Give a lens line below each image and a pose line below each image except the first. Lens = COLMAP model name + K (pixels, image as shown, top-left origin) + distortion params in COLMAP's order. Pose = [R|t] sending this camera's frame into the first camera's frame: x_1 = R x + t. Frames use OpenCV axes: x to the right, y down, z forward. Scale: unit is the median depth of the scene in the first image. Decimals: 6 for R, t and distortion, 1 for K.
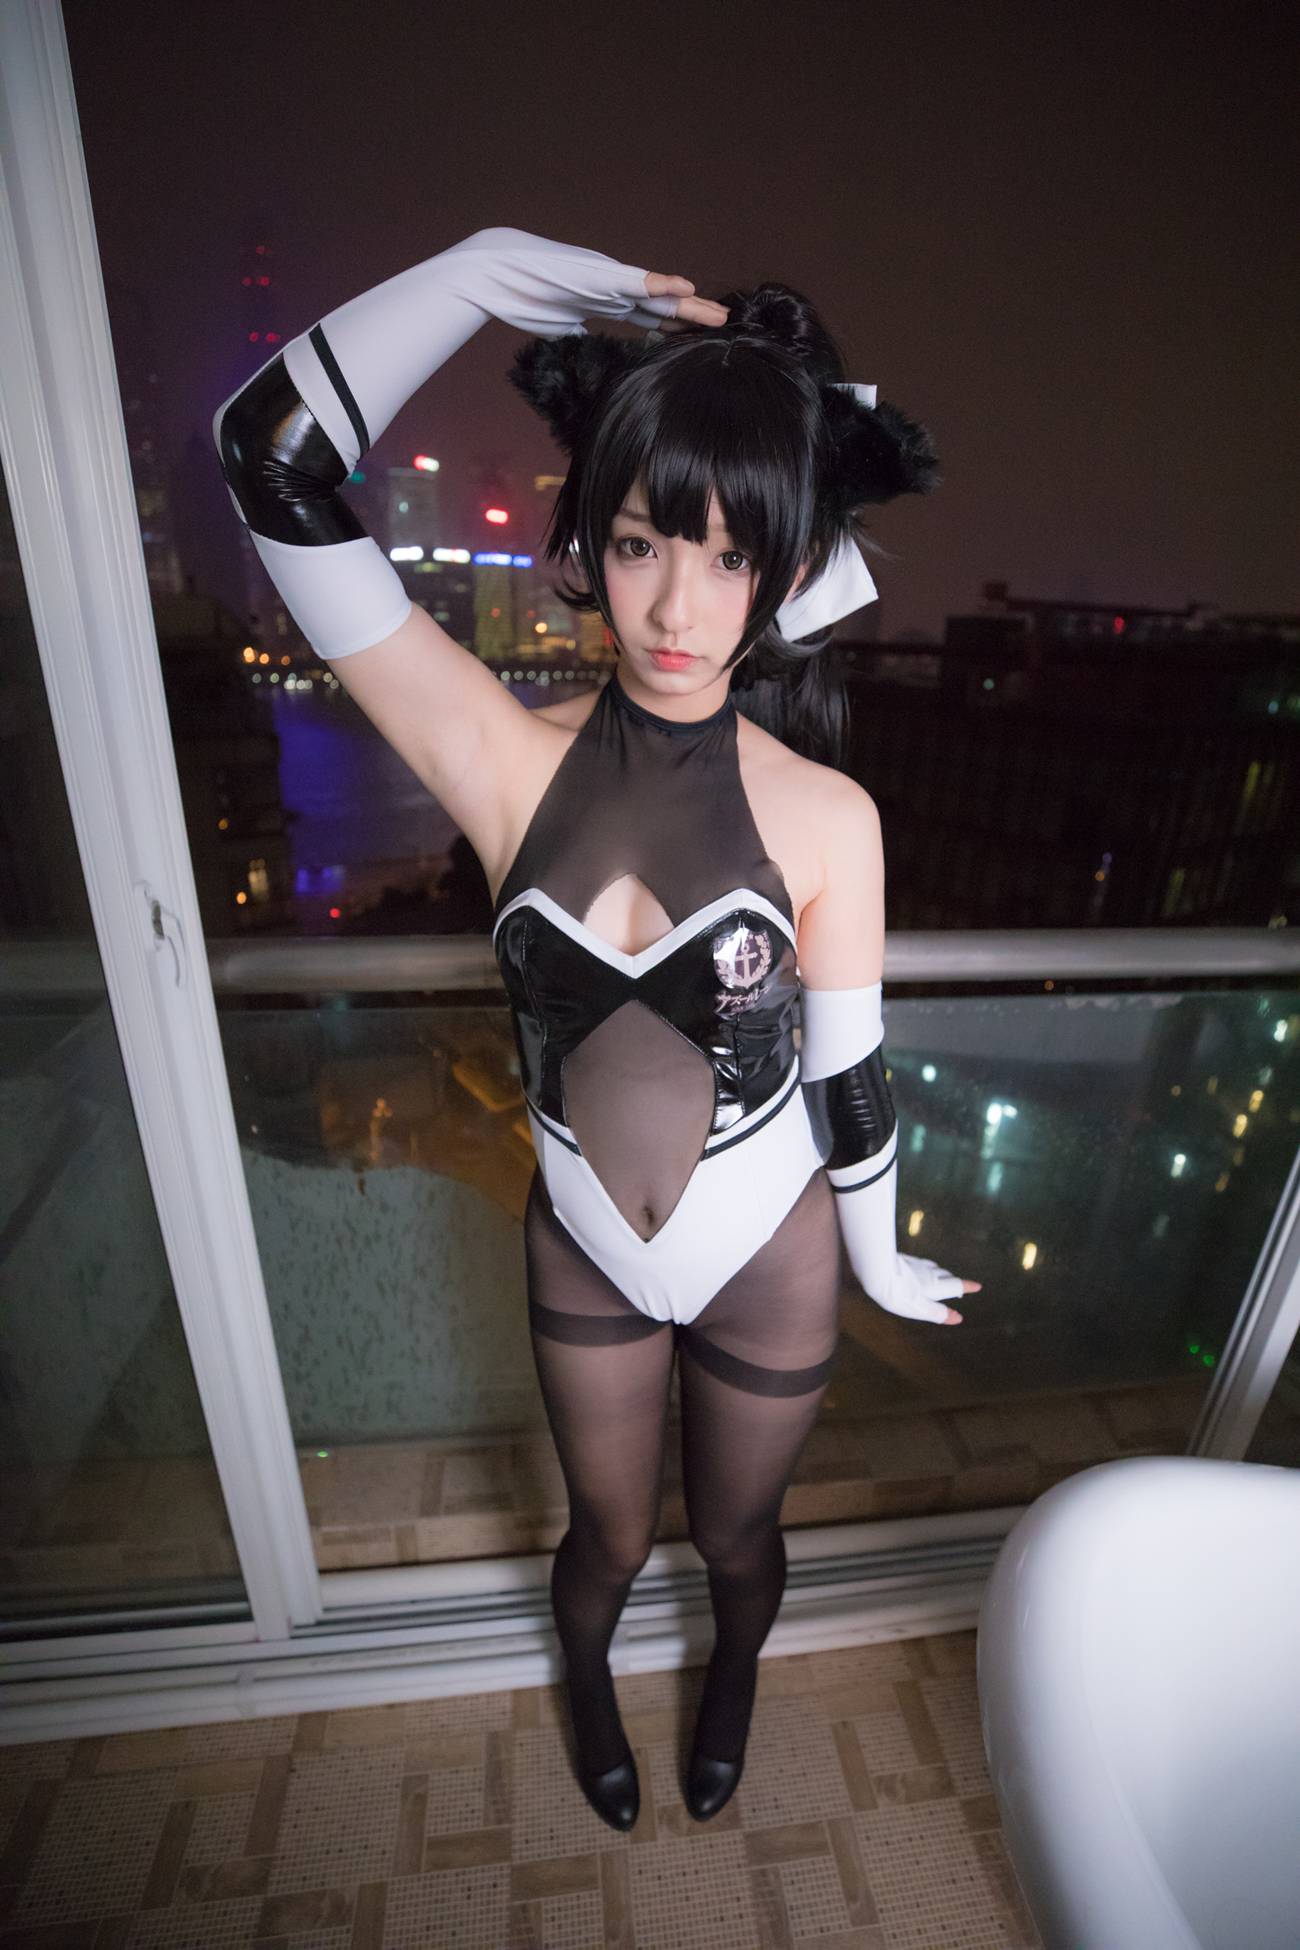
lens RADIAL K [[890.2, 0, 648.1], [0, 890.2, 980.3], [0, 0, 1]] dist [-0.043635, 0.012963]
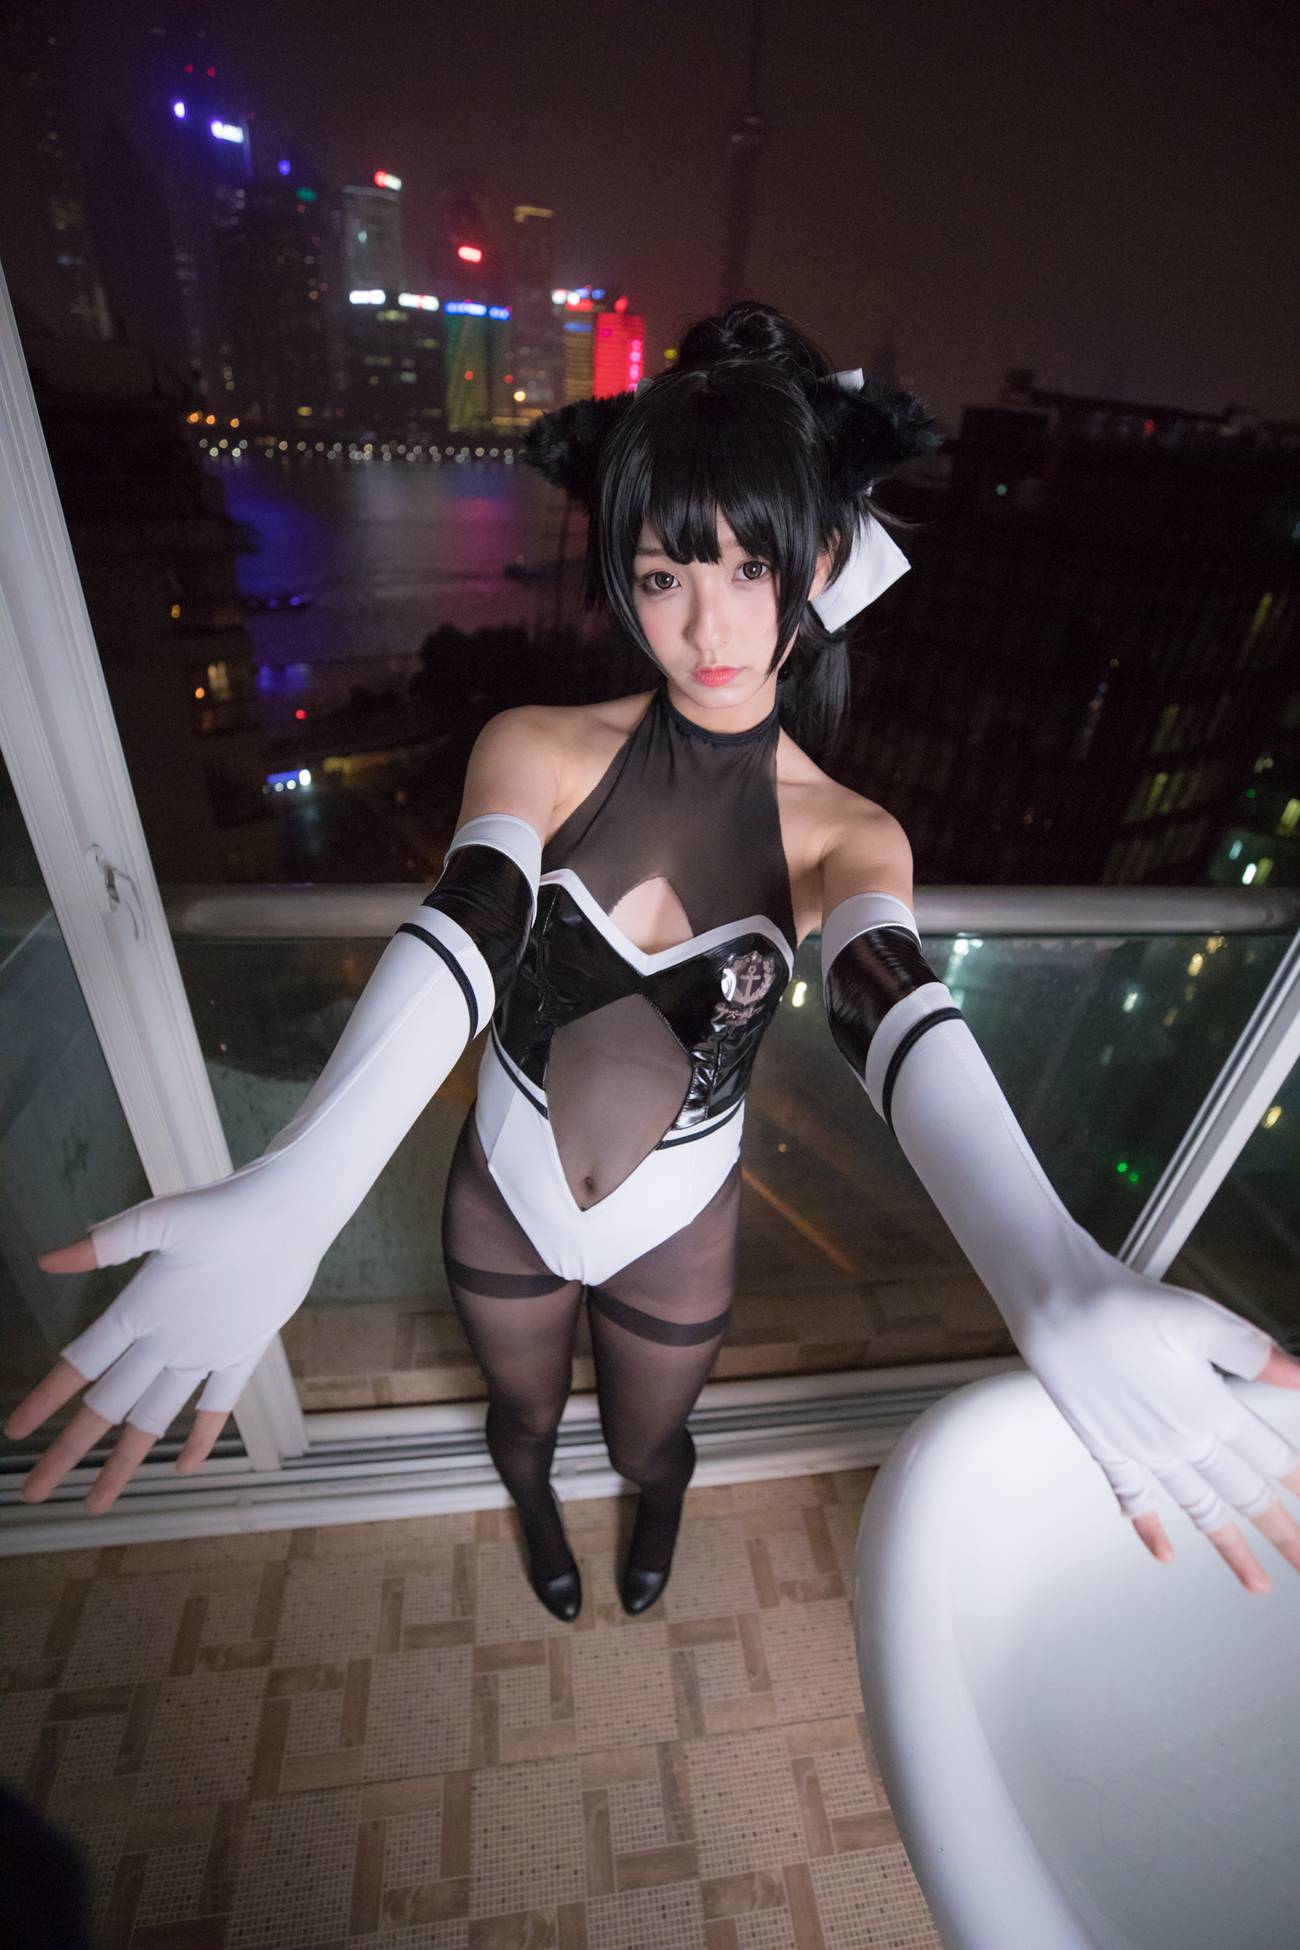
lens RADIAL K [[890.2, 0, 648.1], [0, 890.2, 980.3], [0, 0, 1]] dist [-0.043635, 0.012963]
pose [[0.999088, 0.029527, 0.030839, 0.017033], [-0.035211, 0.978339, 0.203992, -0.125869], [-0.024147, -0.204891, 0.978487, -0.009693]]
